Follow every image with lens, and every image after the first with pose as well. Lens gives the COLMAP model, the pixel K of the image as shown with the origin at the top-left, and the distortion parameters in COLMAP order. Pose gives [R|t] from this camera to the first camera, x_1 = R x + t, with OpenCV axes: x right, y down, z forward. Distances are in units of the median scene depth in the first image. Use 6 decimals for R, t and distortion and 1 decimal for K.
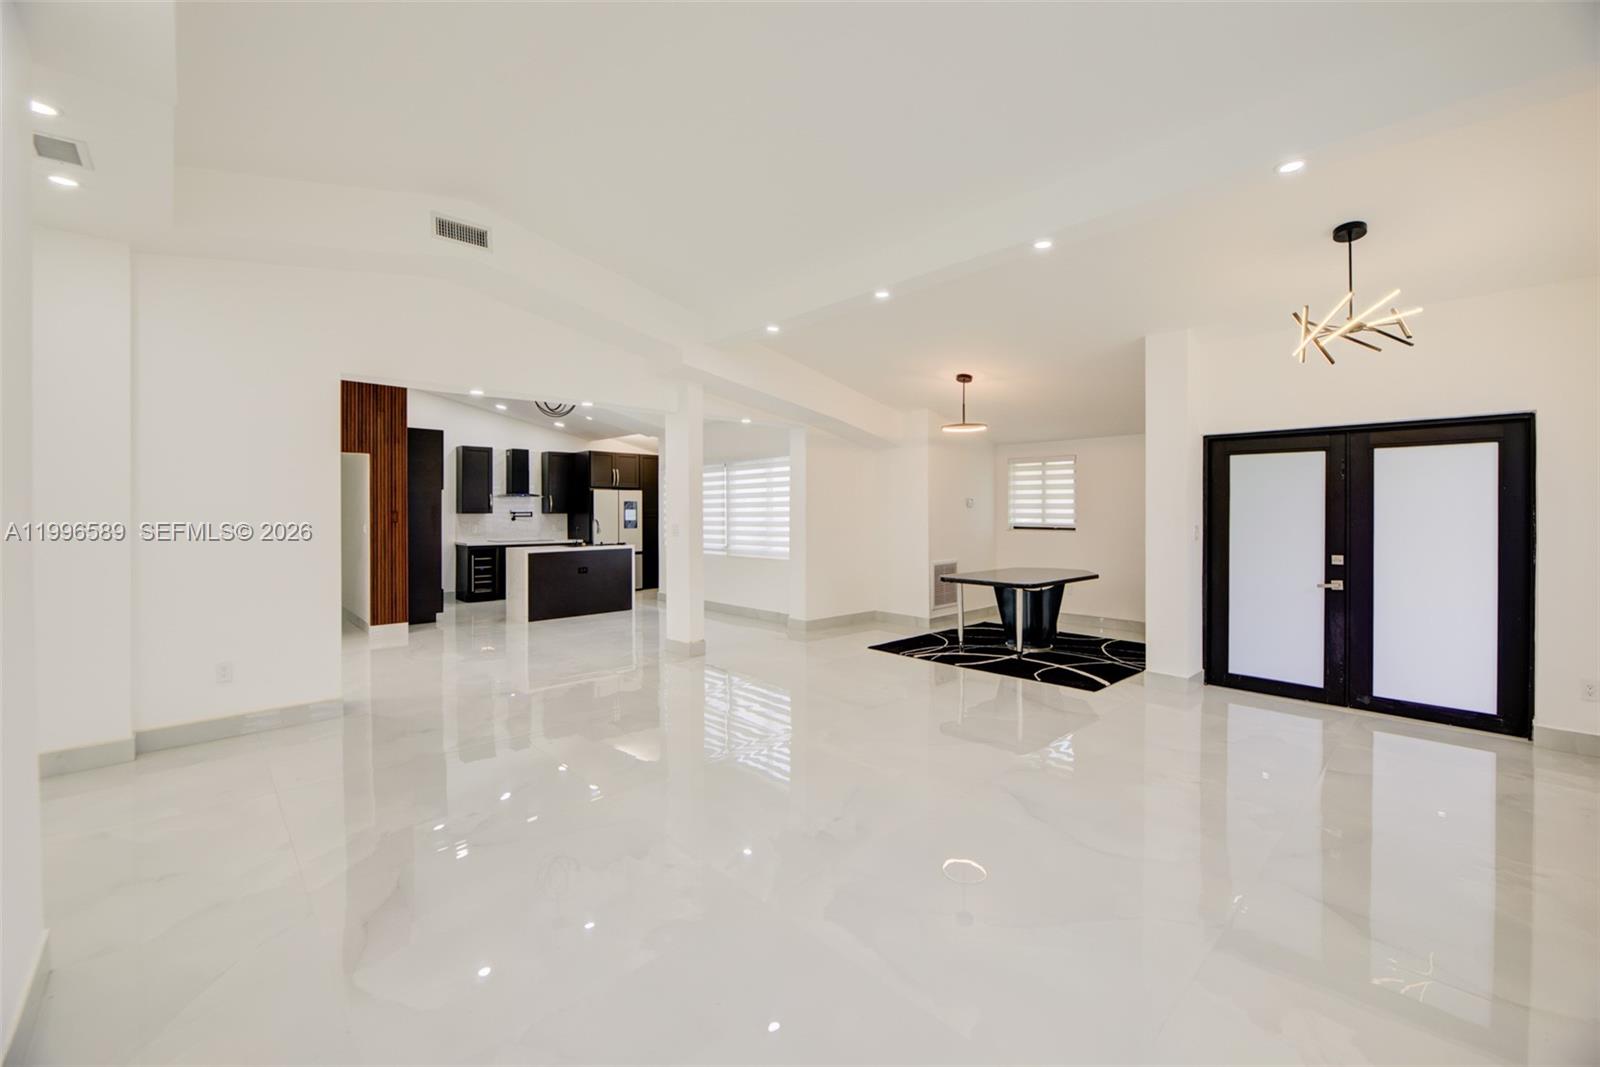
lens RADIAL K [[672.1, 0, 800.2], [0, 672.1, 524.9], [0, 0, 1]] dist [-0.002086, -0.000211]
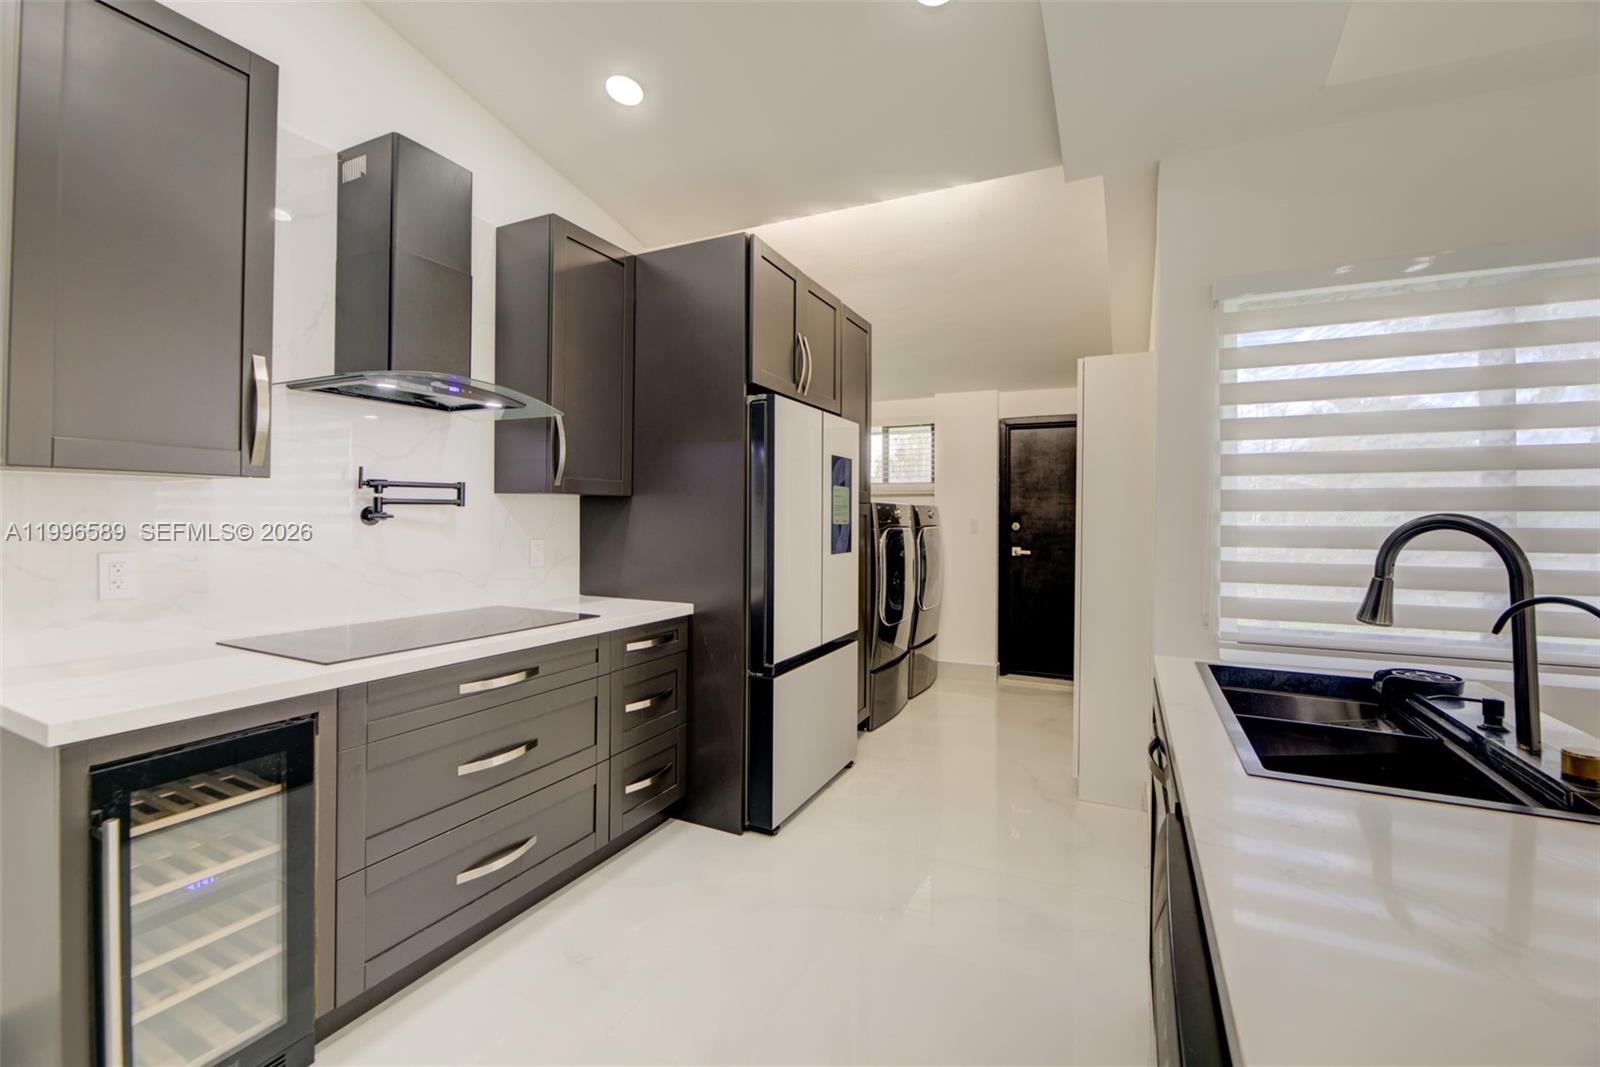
lens RADIAL K [[672.1, 0, 797.0], [0, 672.1, 521.8], [0, 0, 1]] dist [-0.002086, -0.000211]
pose [[0.935905, -0.007173, 0.352181, -0.380454], [0.011315, 0.999889, -0.009705, -0.003361], [-0.352072, 0.013068, 0.935882, 0.771910]]
